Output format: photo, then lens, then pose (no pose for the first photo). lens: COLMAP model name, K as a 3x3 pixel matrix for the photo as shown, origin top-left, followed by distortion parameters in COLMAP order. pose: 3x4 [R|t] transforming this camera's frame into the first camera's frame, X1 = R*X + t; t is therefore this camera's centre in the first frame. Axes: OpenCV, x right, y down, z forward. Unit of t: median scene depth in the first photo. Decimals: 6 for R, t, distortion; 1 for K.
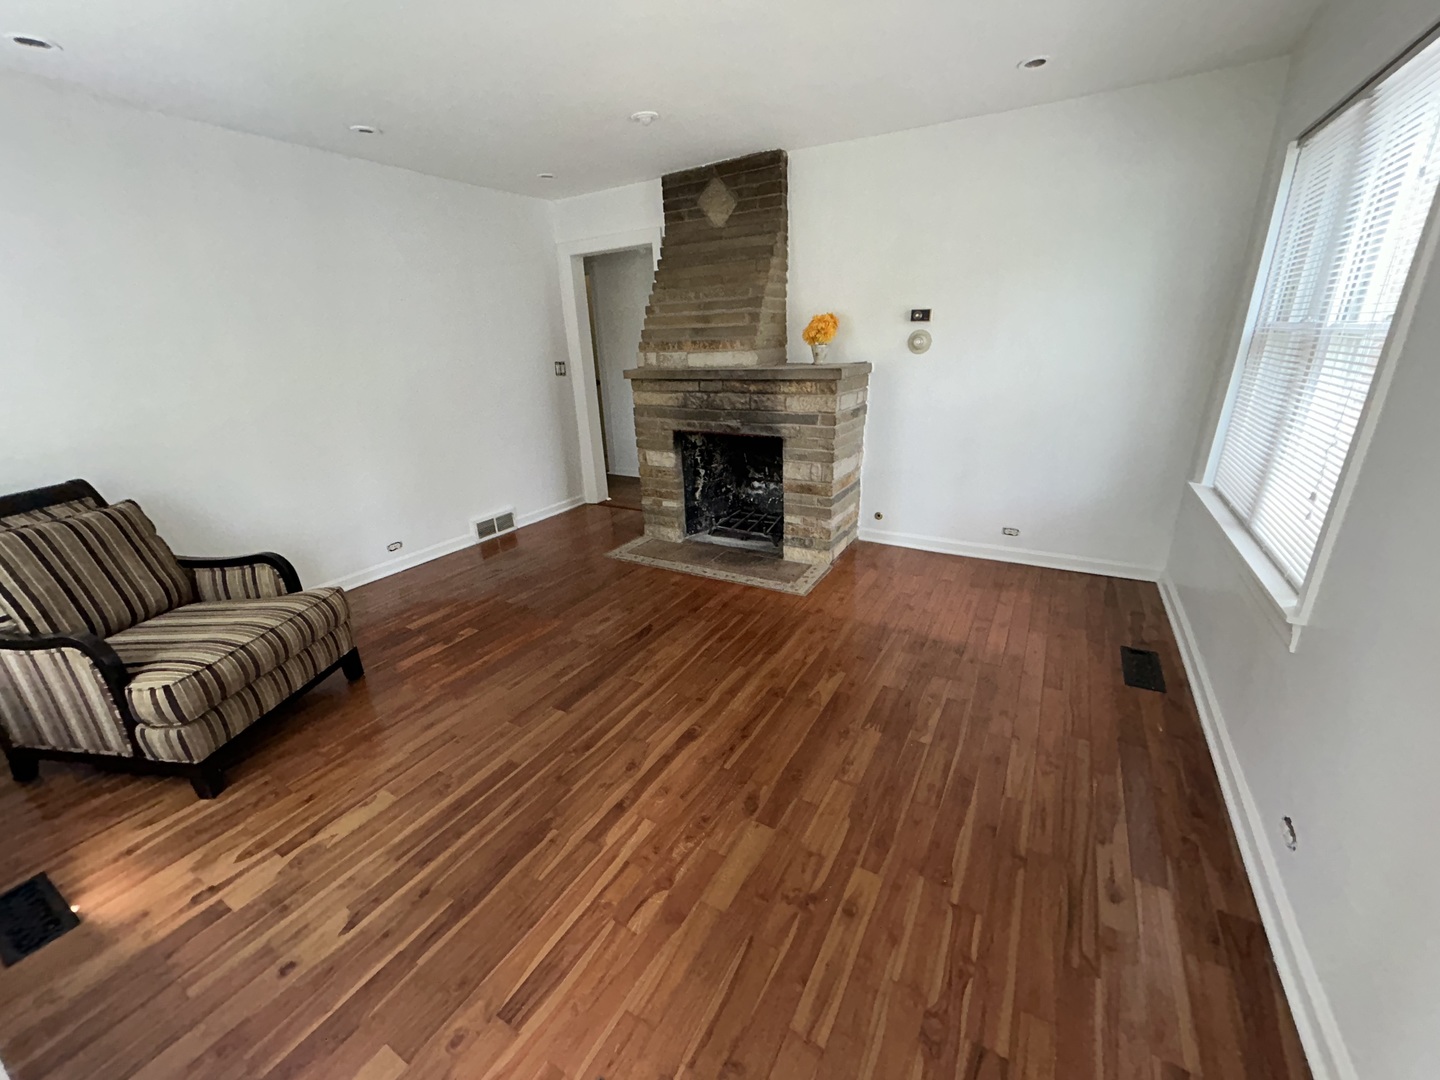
lens RADIAL K [[579.0, 0, 719.1], [0, 579.0, 541.6], [0, 0, 1]] dist [0.001093, -0.000063]
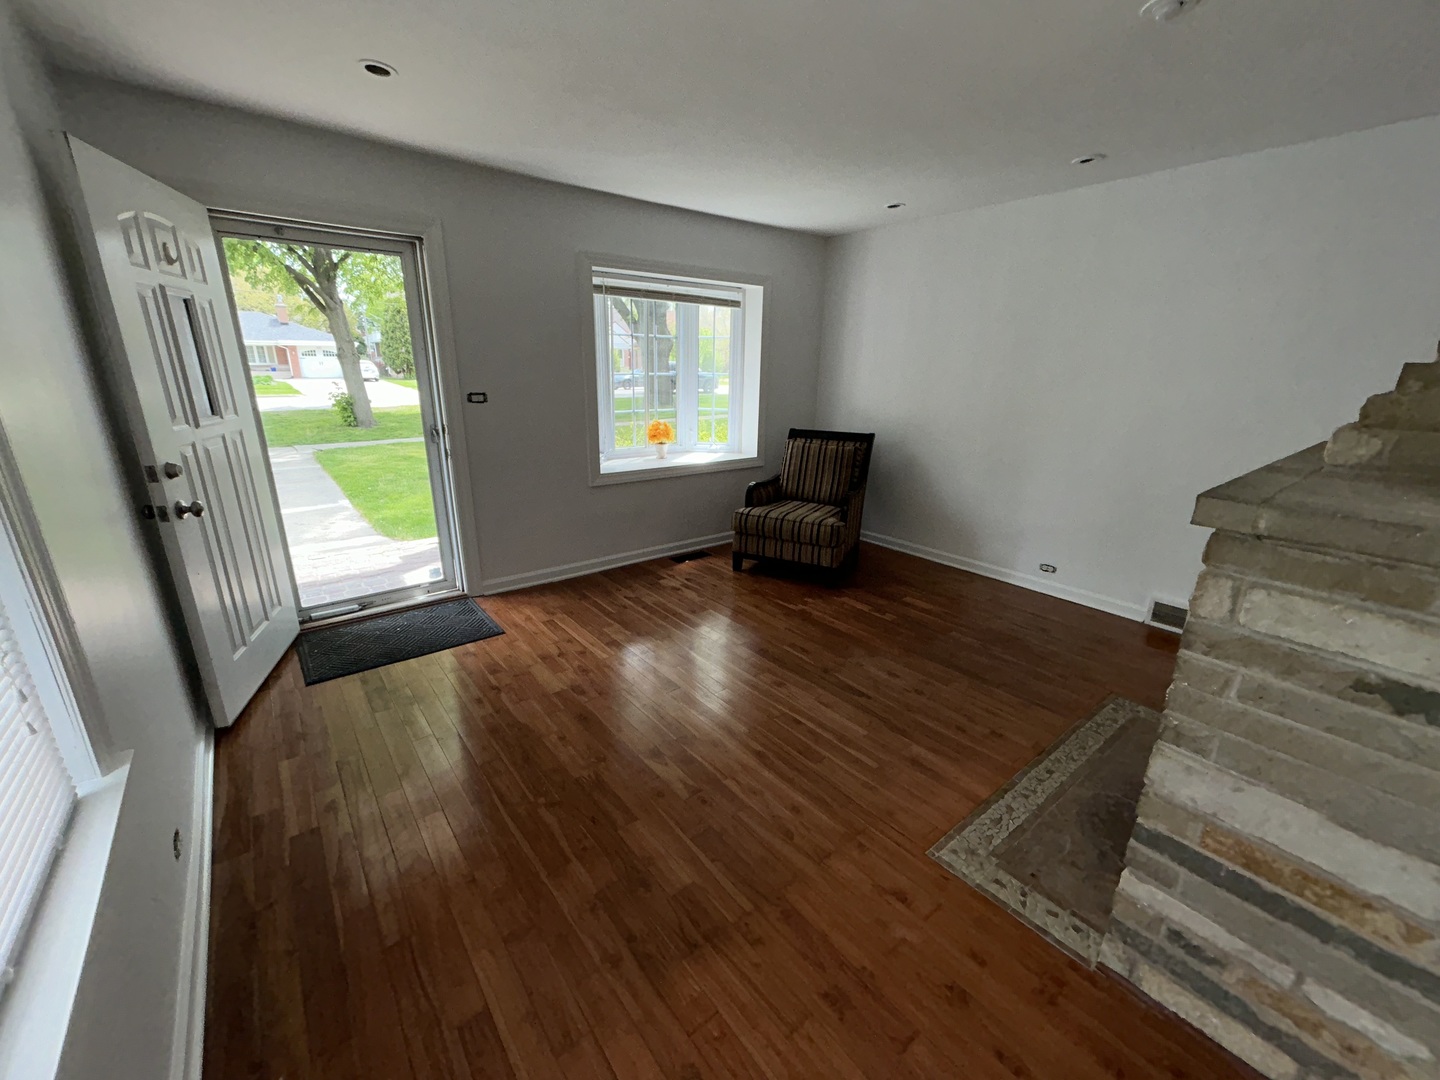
lens RADIAL K [[579.0, 0, 719.0], [0, 579.0, 543.7], [0, 0, 1]] dist [0.001093, -0.000063]
pose [[-0.364436, 0.303733, -0.880303, 0.587870], [-0.312370, 0.850672, 0.422827, -0.310963], [0.877275, 0.429073, -0.215138, 0.790776]]
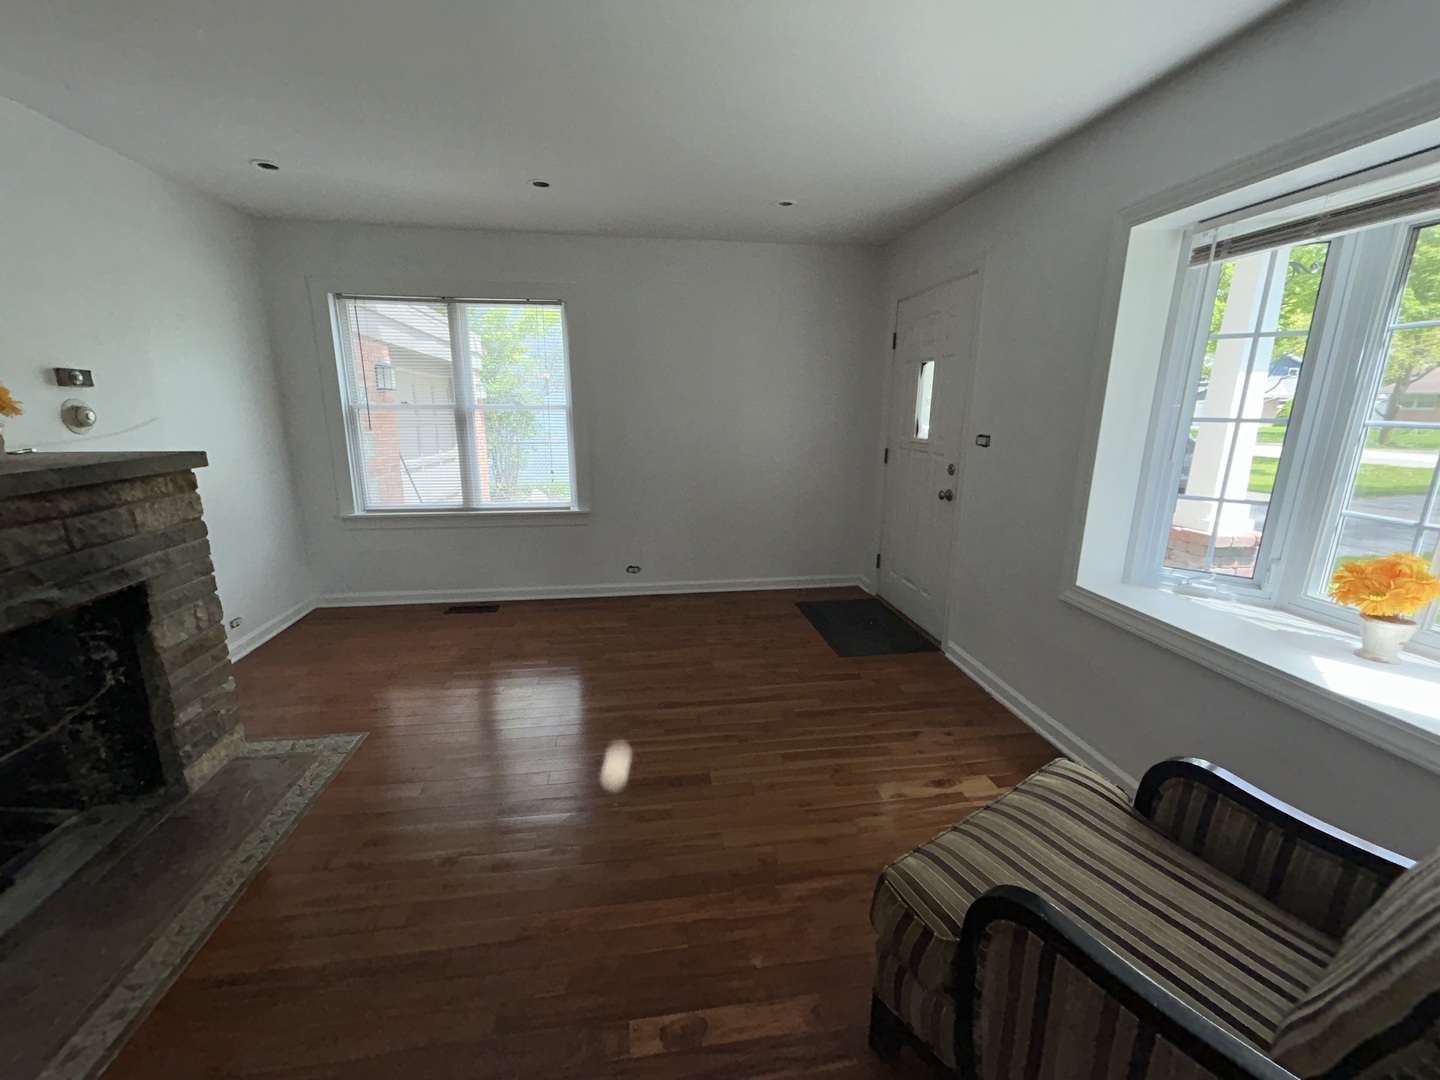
lens RADIAL K [[579.0, 0, 721.2], [0, 579.0, 542.7], [0, 0, 1]] dist [0.001093, -0.000063]
pose [[-0.628235, -0.150482, 0.763332, -0.663461], [0.273657, 0.875684, 0.397856, -0.291249], [-0.728308, 0.458838, -0.508955, 0.898615]]
